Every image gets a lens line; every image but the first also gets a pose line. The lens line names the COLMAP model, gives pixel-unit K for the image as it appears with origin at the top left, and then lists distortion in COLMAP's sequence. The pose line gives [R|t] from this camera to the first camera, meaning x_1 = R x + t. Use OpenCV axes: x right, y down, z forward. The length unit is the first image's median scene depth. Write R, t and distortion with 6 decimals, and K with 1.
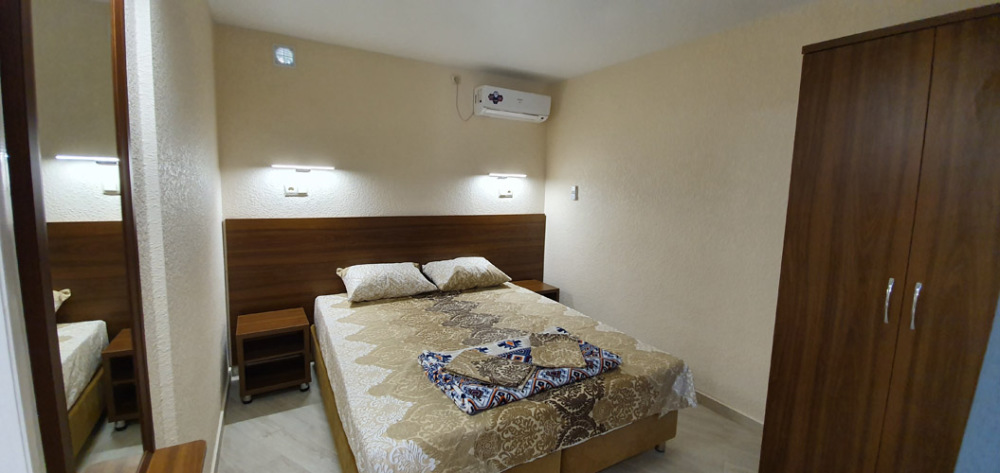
lens RADIAL K [[395.6, 0, 496.6], [0, 395.6, 233.0], [0, 0, 1]] dist [-0.006288, -0.005257]
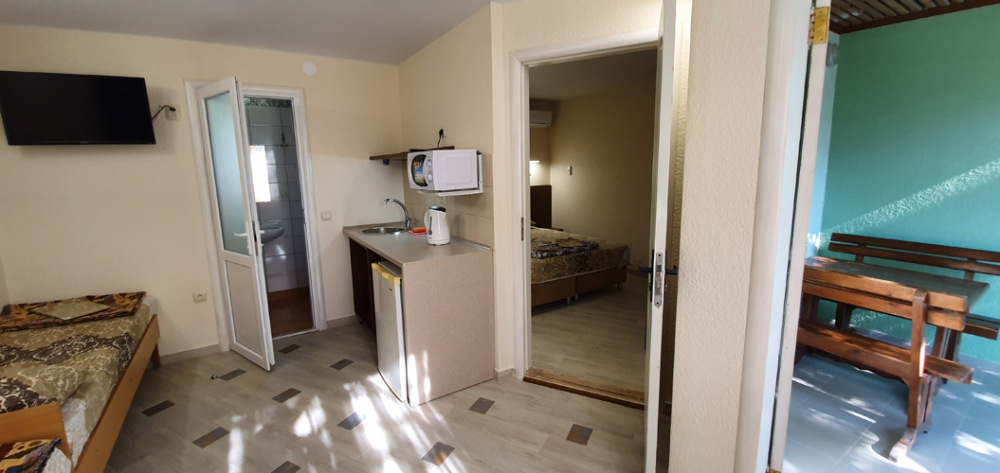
lens RADIAL K [[395.6, 0, 487.9], [0, 395.6, 233.3], [0, 0, 1]] dist [-0.006288, -0.005257]
pose [[0.998337, -0.055063, 0.017086, -0.249150], [0.054303, 0.997635, 0.042126, 0.096184], [-0.019366, -0.041128, 0.998966, -0.874902]]
